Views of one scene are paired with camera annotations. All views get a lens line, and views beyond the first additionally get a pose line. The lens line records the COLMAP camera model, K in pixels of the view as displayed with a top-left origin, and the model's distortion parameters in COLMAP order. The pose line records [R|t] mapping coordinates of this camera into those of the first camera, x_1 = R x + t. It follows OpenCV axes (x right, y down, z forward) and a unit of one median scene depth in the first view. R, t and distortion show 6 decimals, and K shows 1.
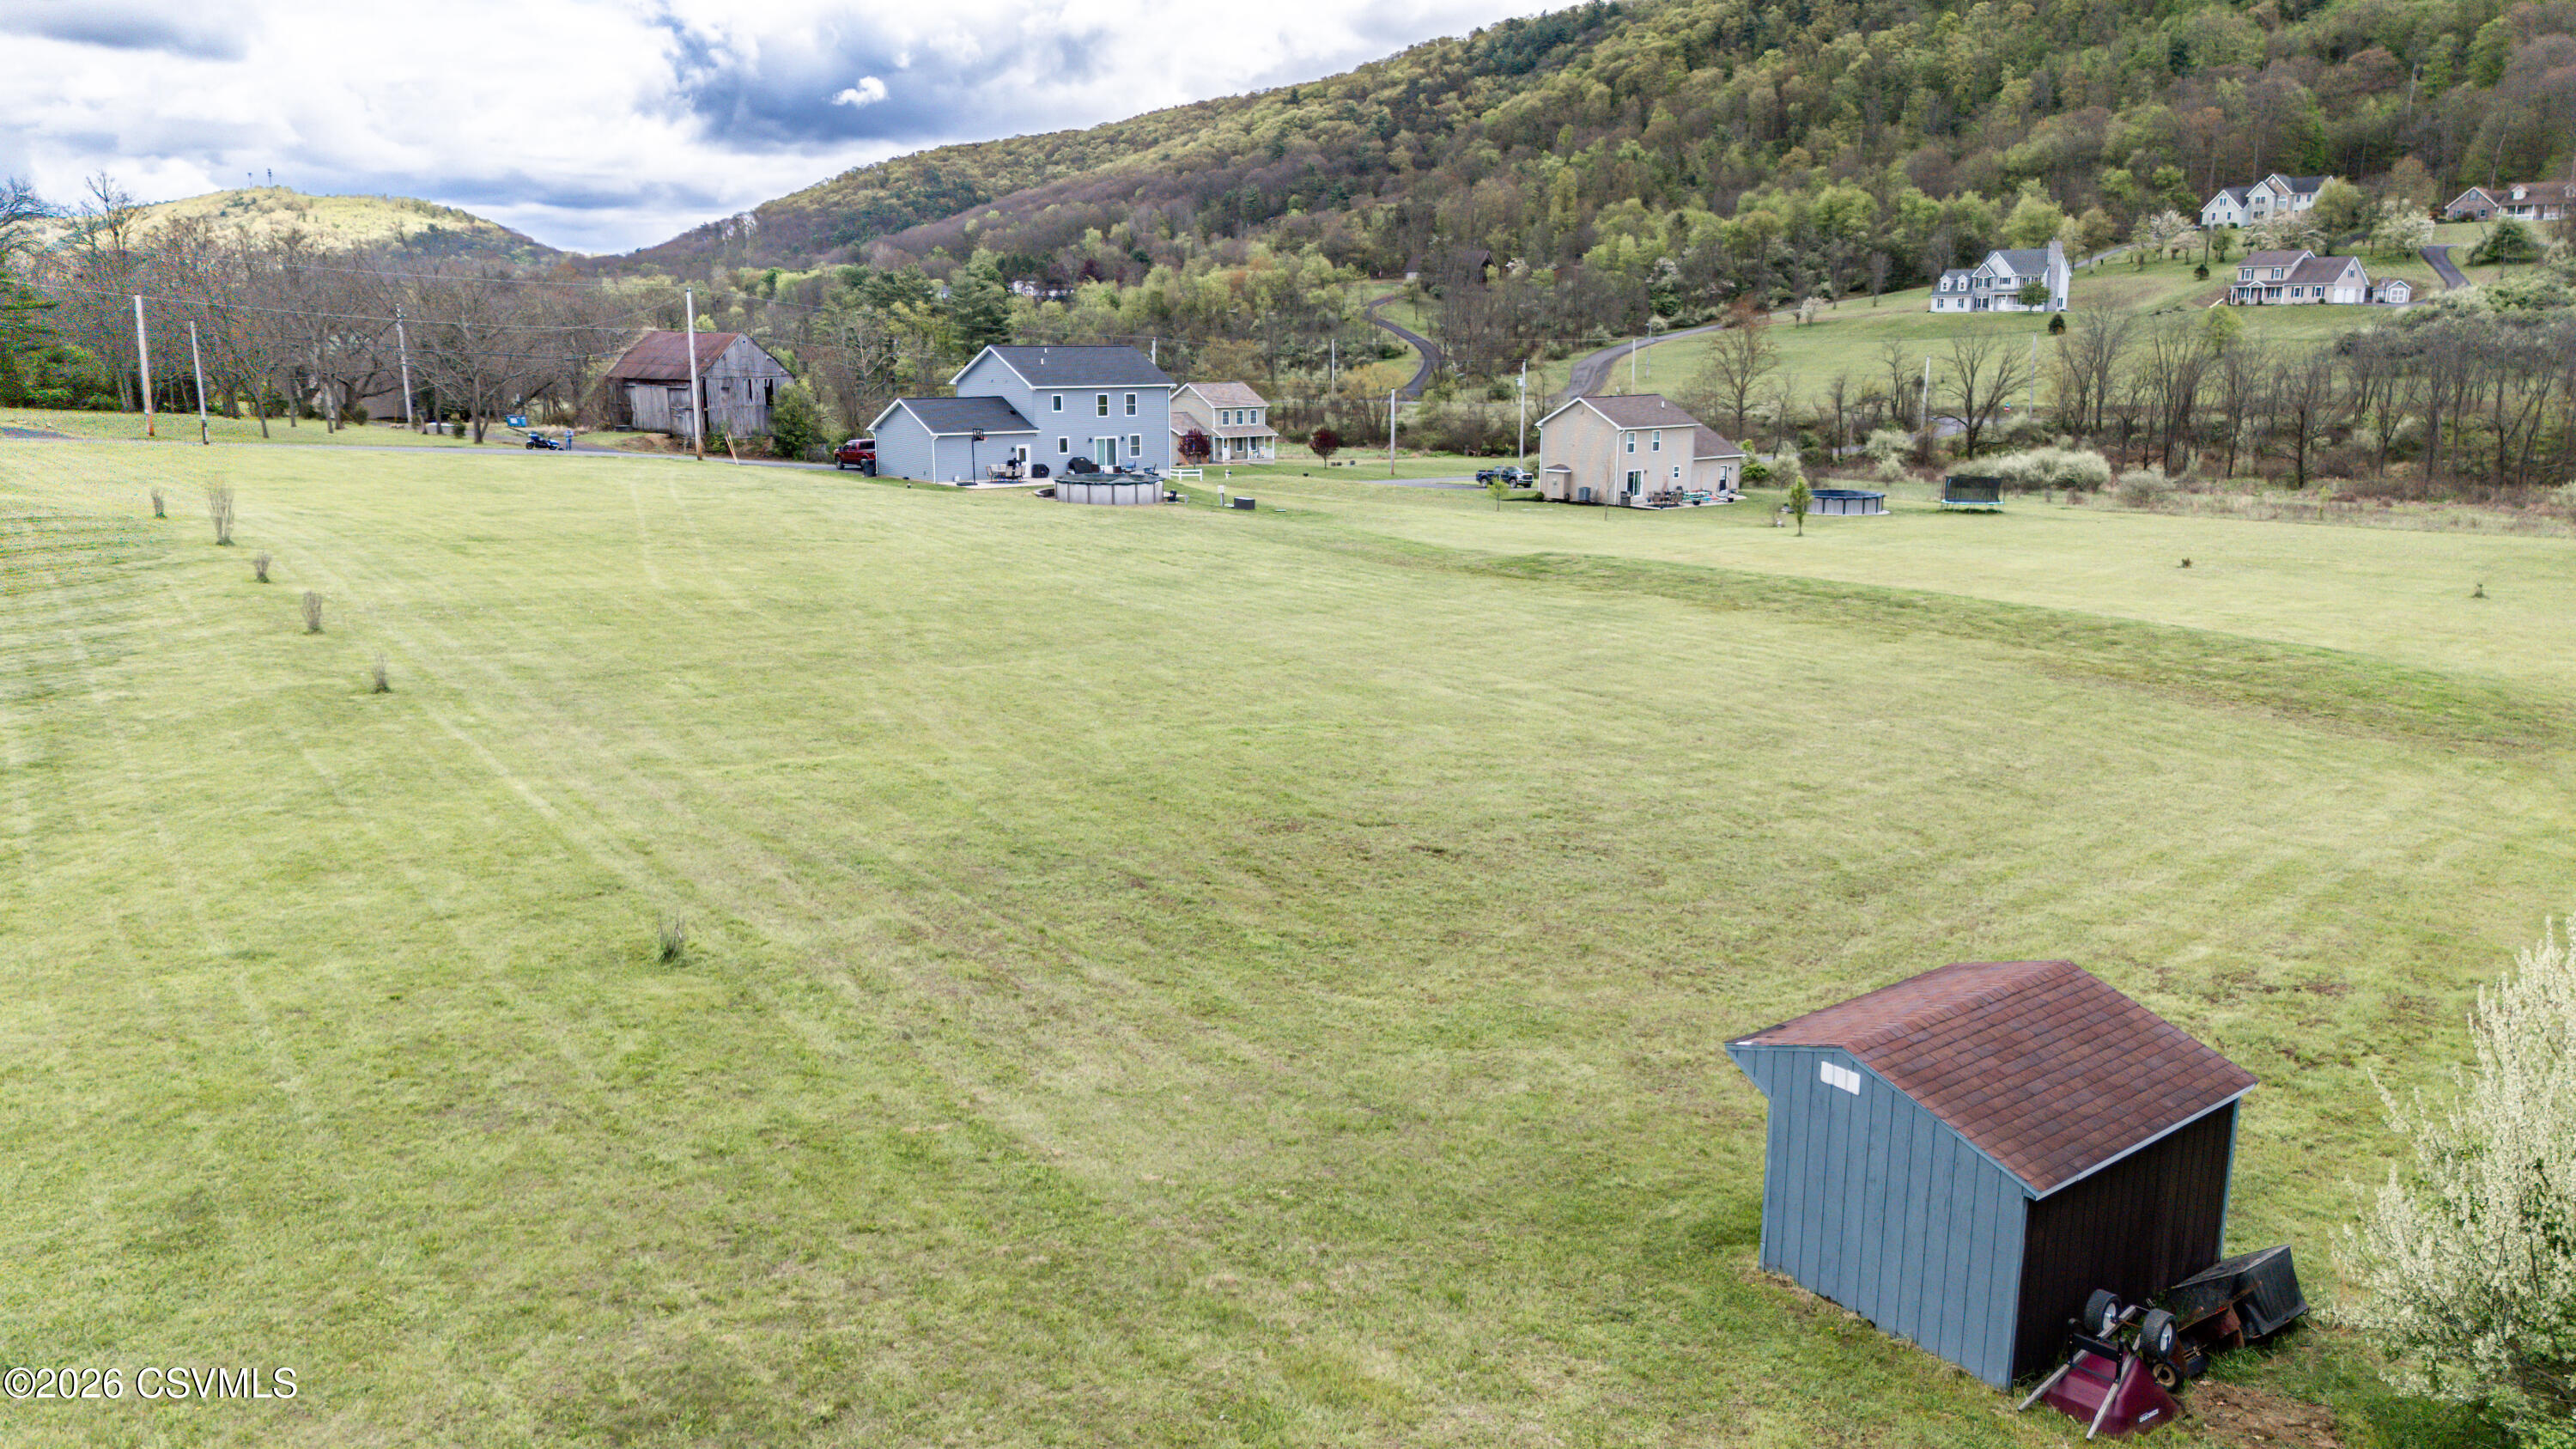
lens RADIAL K [[1870.2, 0, 1288.0], [0, 1870.2, 724.5], [0, 0, 1]] dist [0.092130, -0.083561]
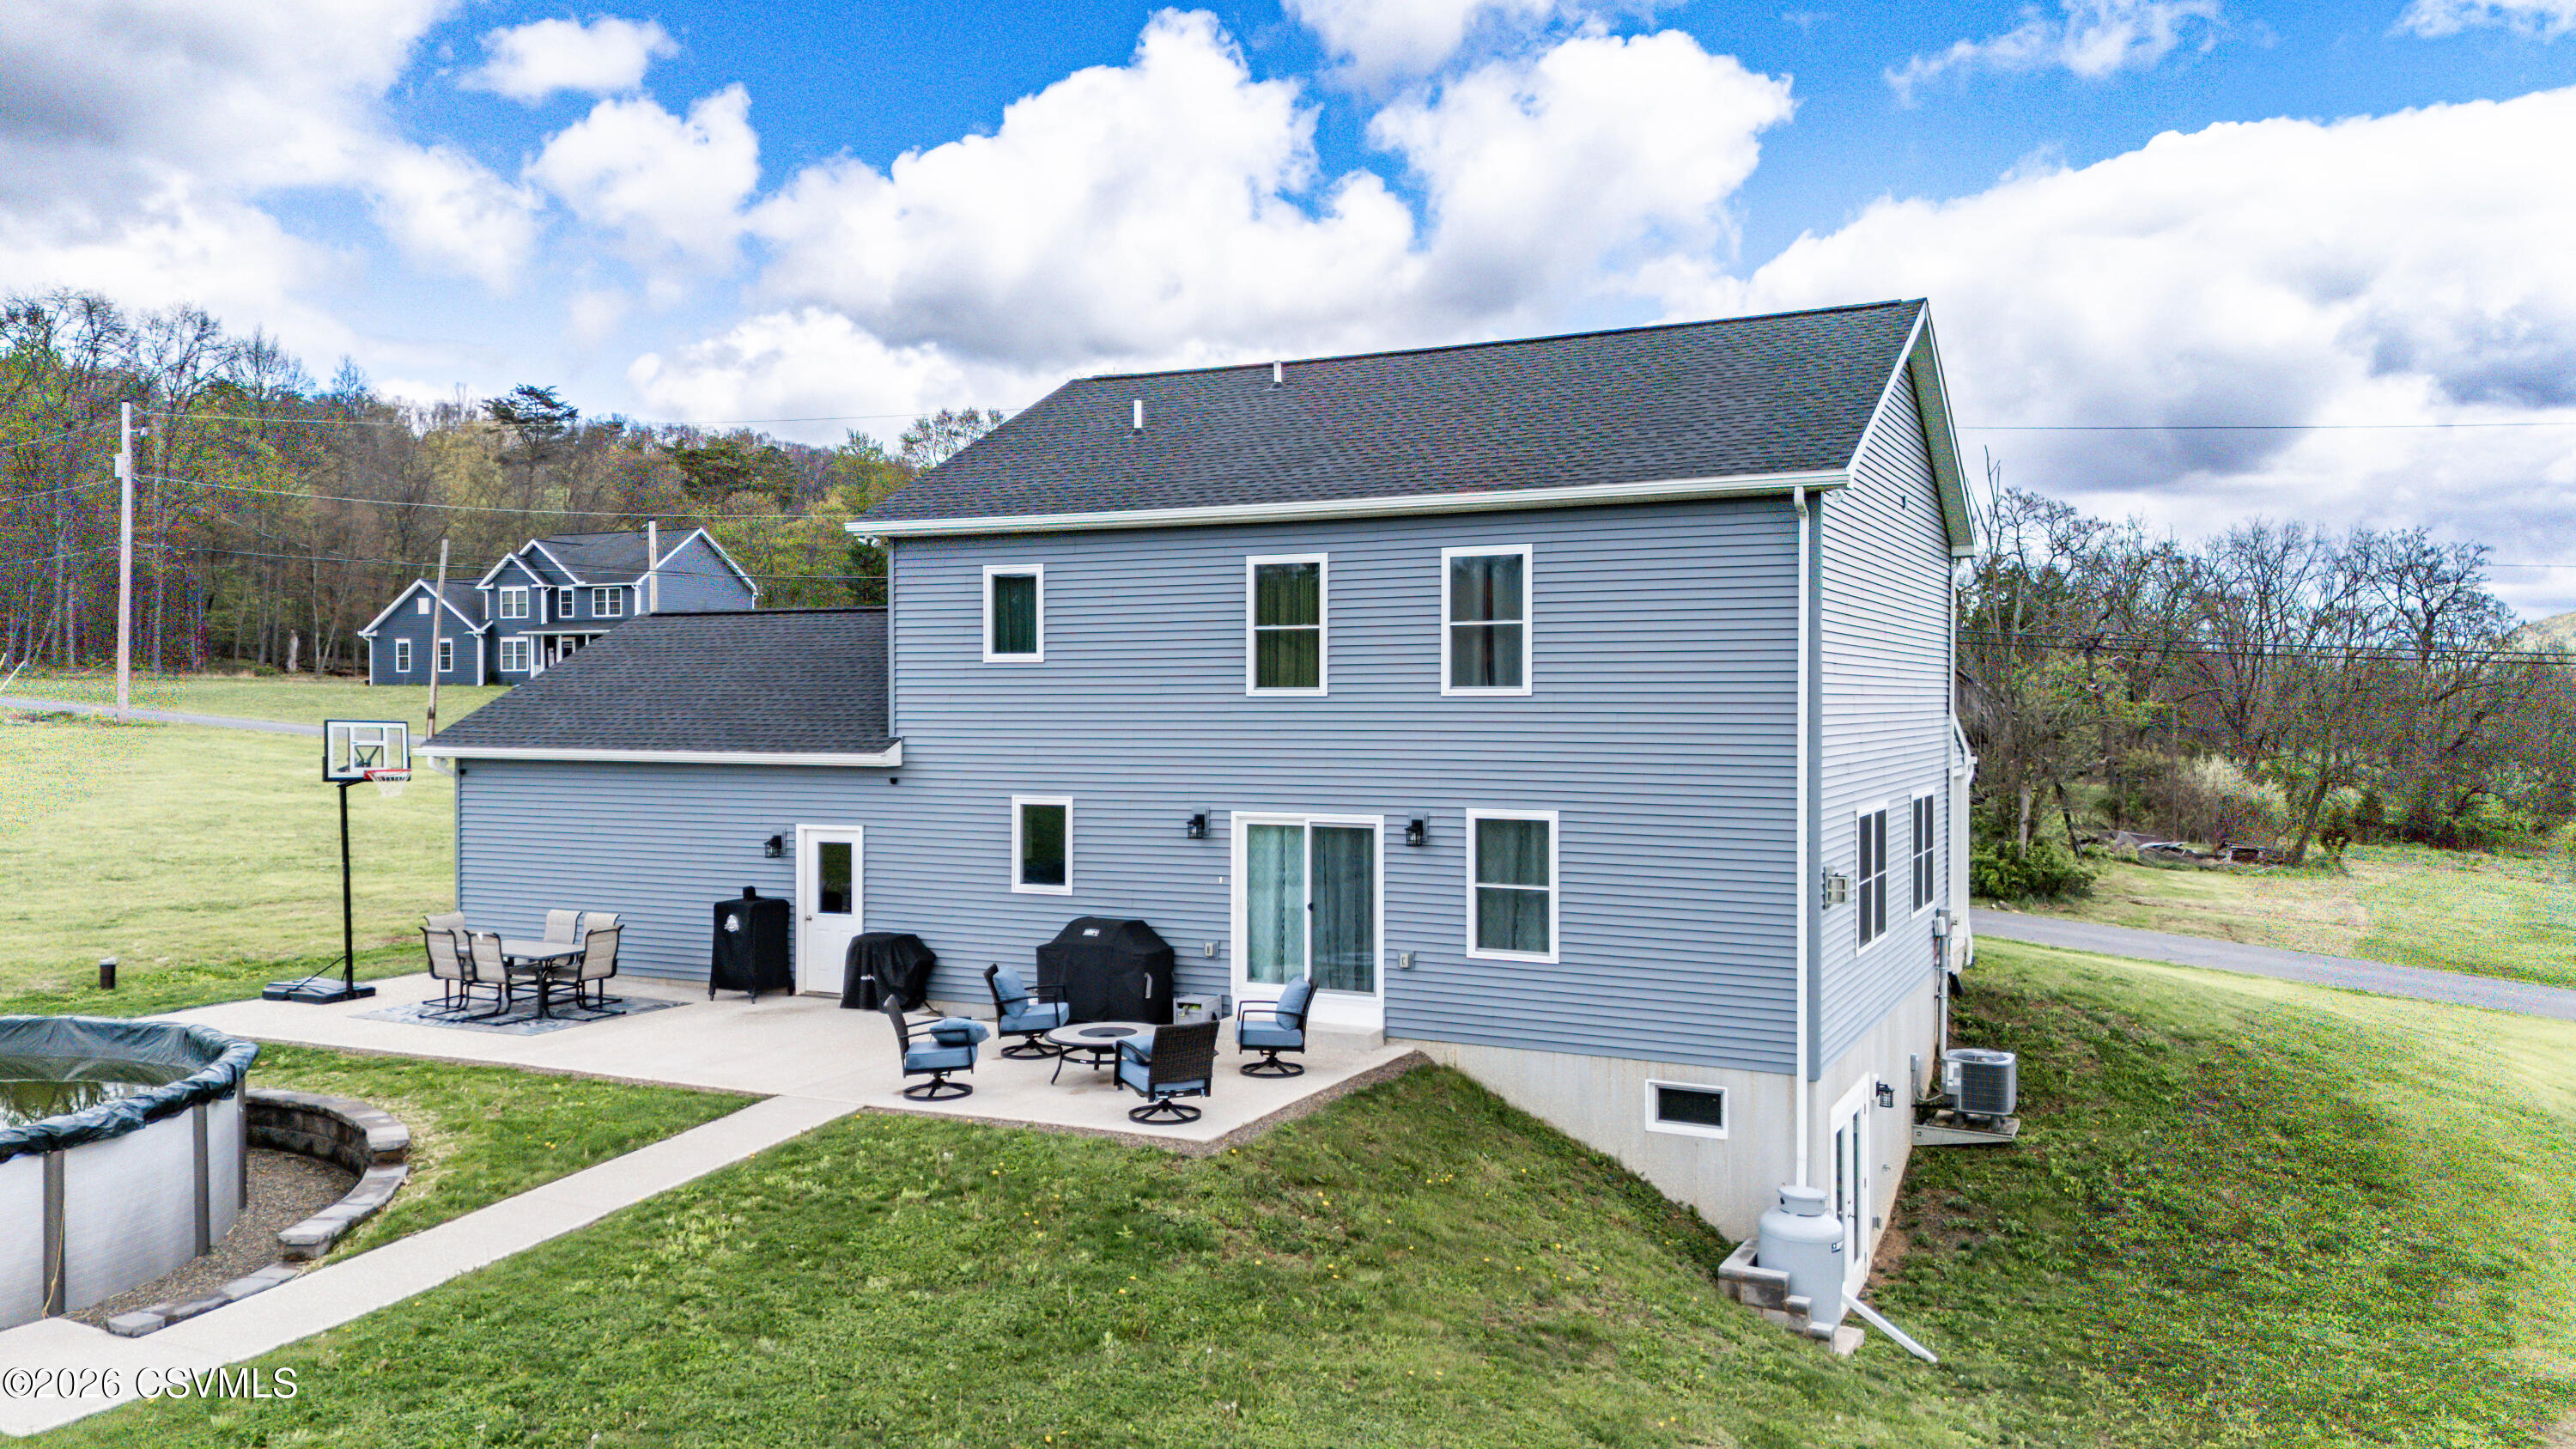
lens RADIAL K [[1870.2, 0, 1288.0], [0, 1870.2, 724.5], [0, 0, 1]] dist [0.092130, -0.083561]
pose [[0.391370, 0.003486, -0.920227, 0.015505], [-0.191992, 0.978296, -0.077948, -0.043613], [0.899982, 0.207183, 0.383545, 0.275416]]
